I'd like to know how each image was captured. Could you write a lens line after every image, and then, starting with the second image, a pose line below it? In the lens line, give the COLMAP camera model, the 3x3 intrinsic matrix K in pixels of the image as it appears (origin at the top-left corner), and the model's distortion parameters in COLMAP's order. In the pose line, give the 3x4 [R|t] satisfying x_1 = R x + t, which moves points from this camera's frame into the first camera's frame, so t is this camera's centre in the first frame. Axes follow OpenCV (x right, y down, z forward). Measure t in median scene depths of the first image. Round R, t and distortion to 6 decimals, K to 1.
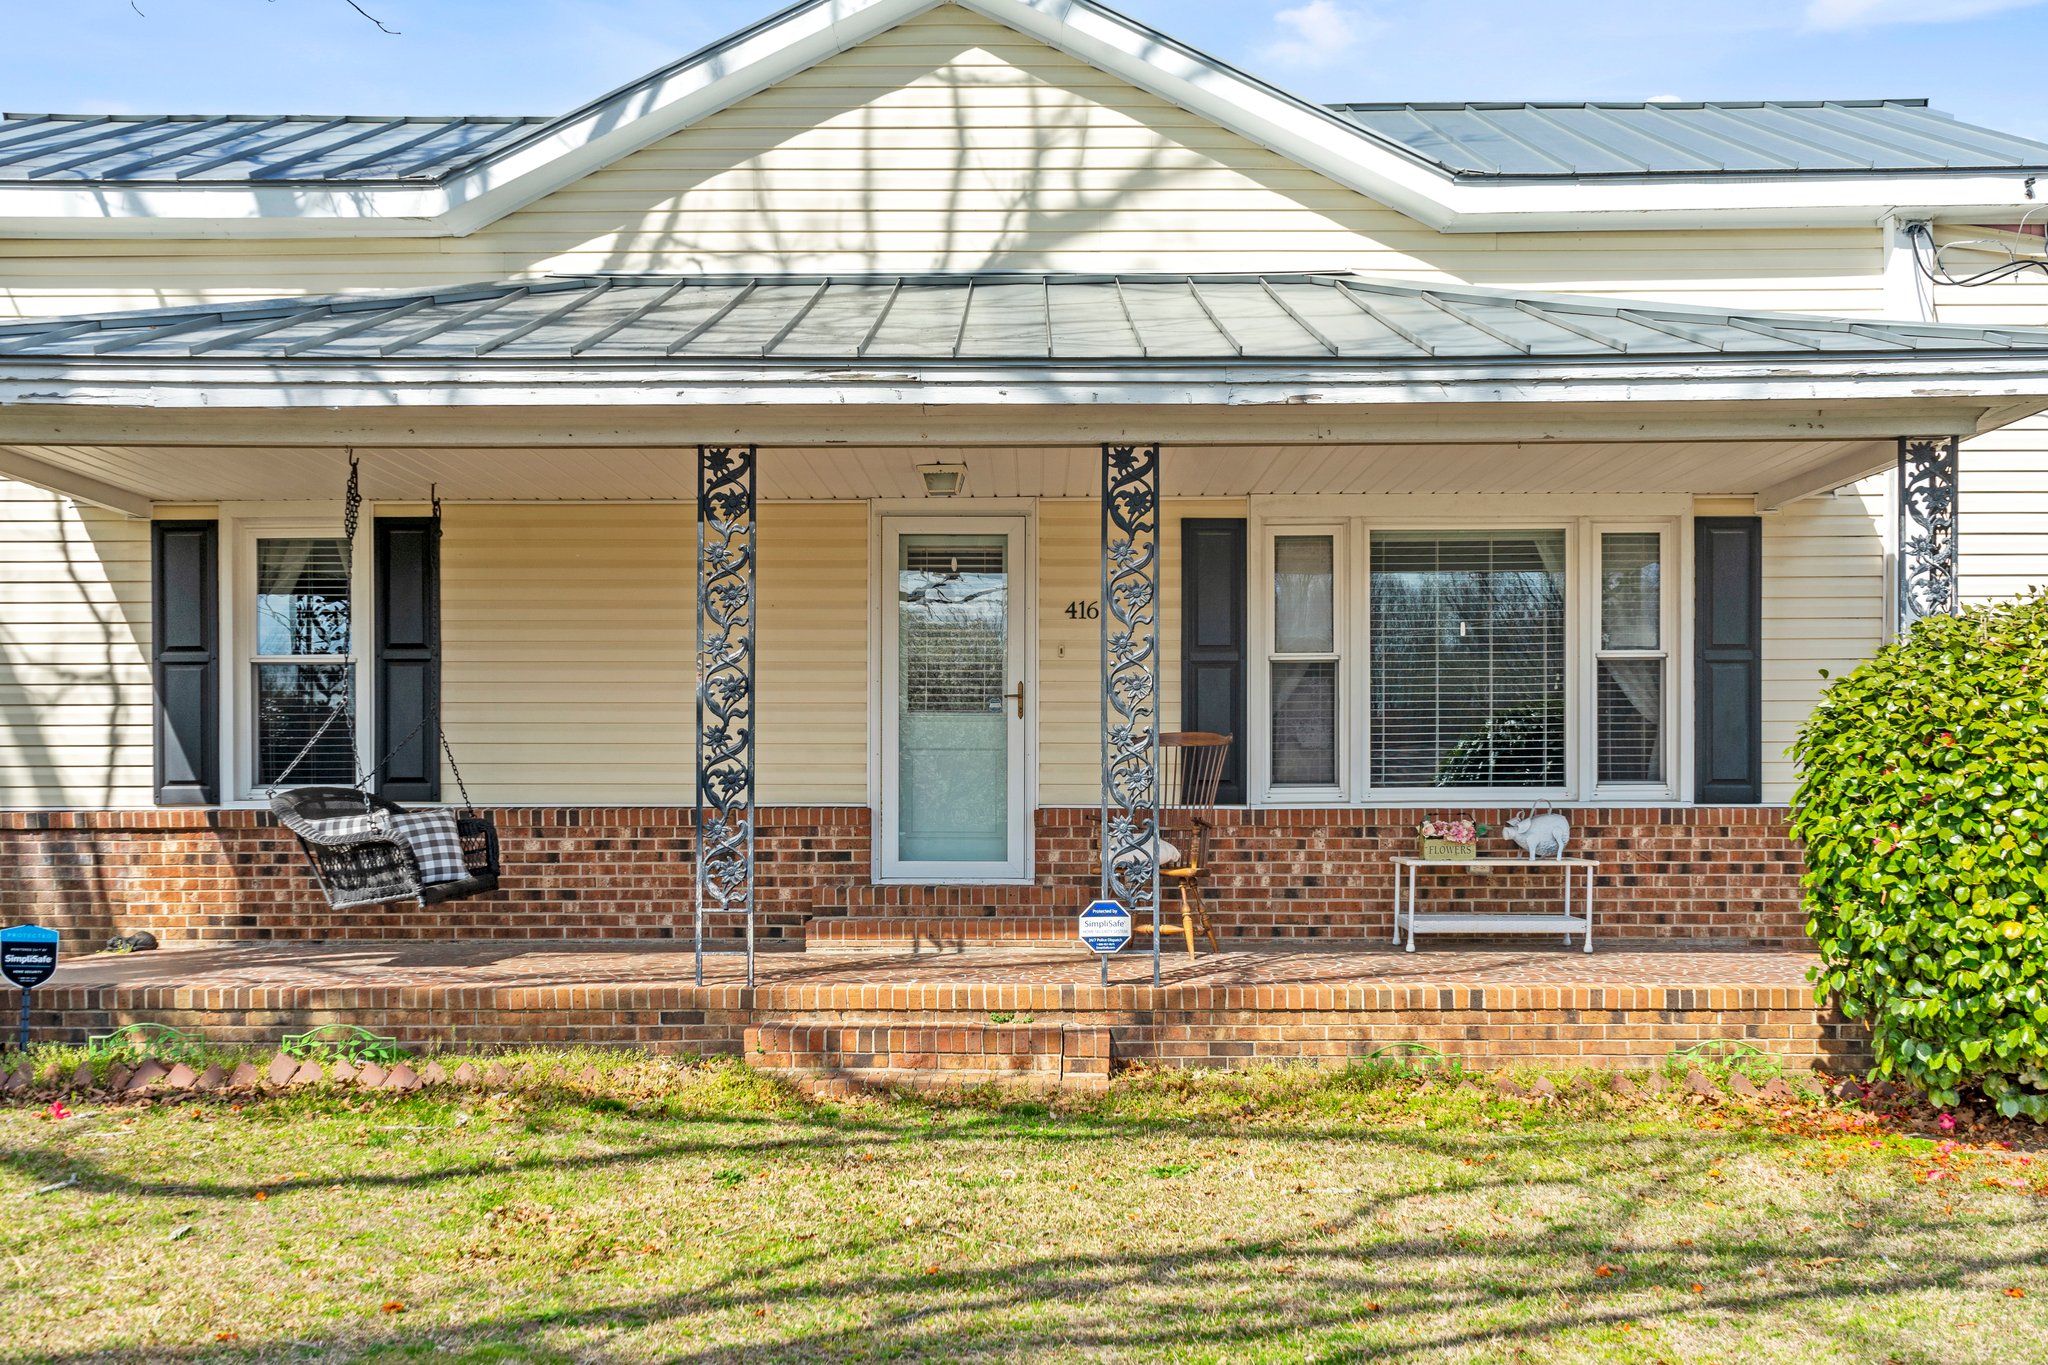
lens RADIAL K [[1940.8, 0, 1019.5], [0, 1940.8, 757.7], [0, 0, 1]] dist [0.007489, 0.007326]
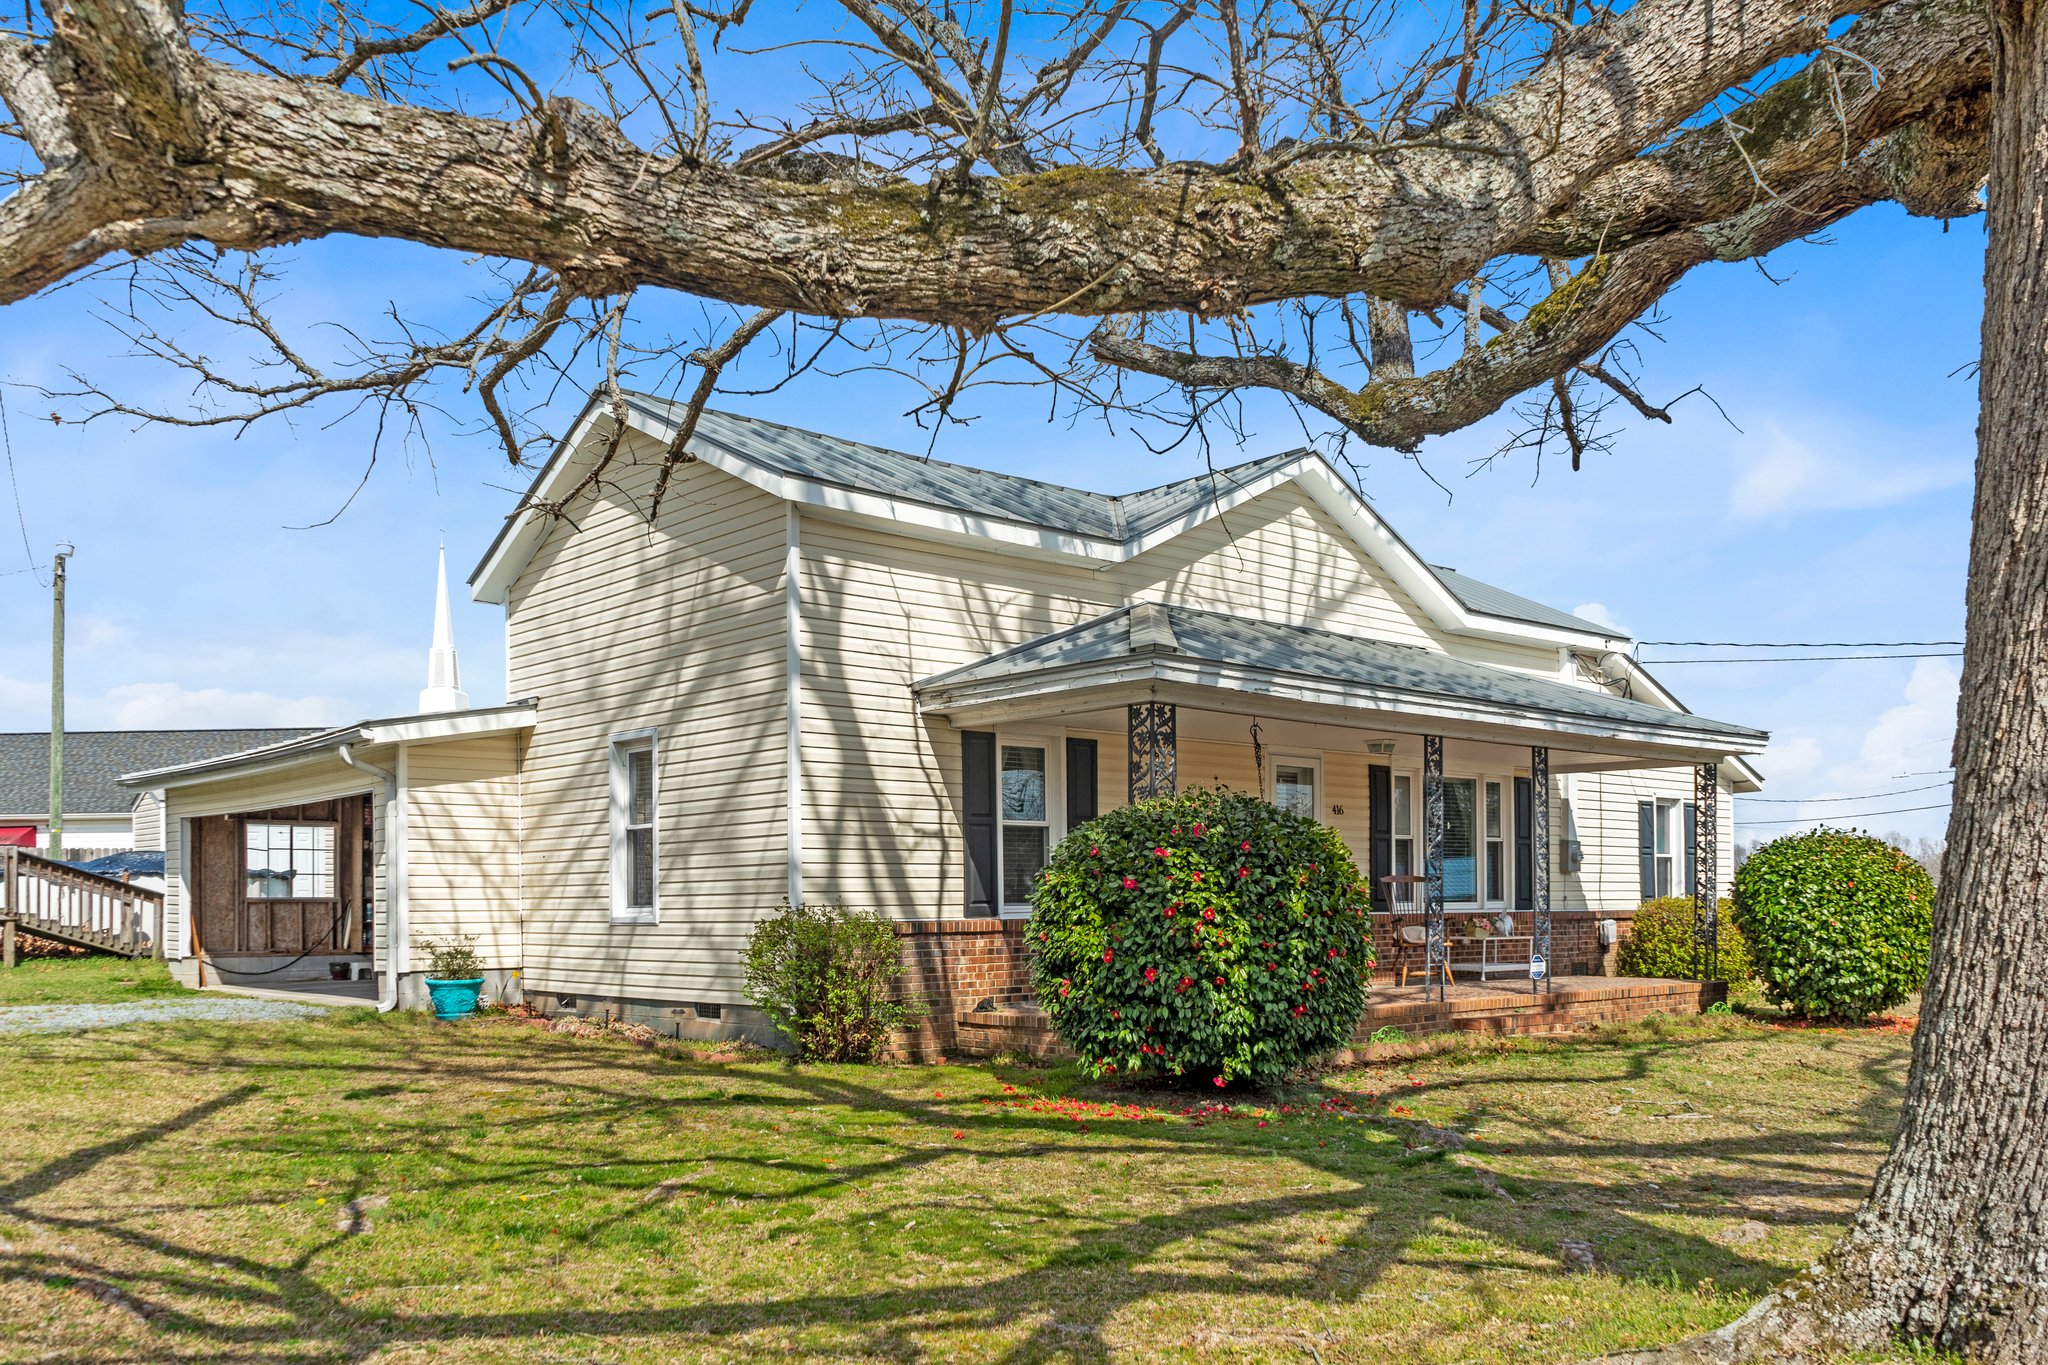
lens RADIAL K [[1665.8, 0, 1021.0], [0, 1665.8, 851.3], [0, 0, 1]] dist [-0.003206, -0.000500]
pose [[0.741454, 0.018049, 0.670761, -1.304290], [-0.008535, 0.999811, -0.017468, -0.004663], [-0.670949, 0.007227, 0.741468, -0.001949]]
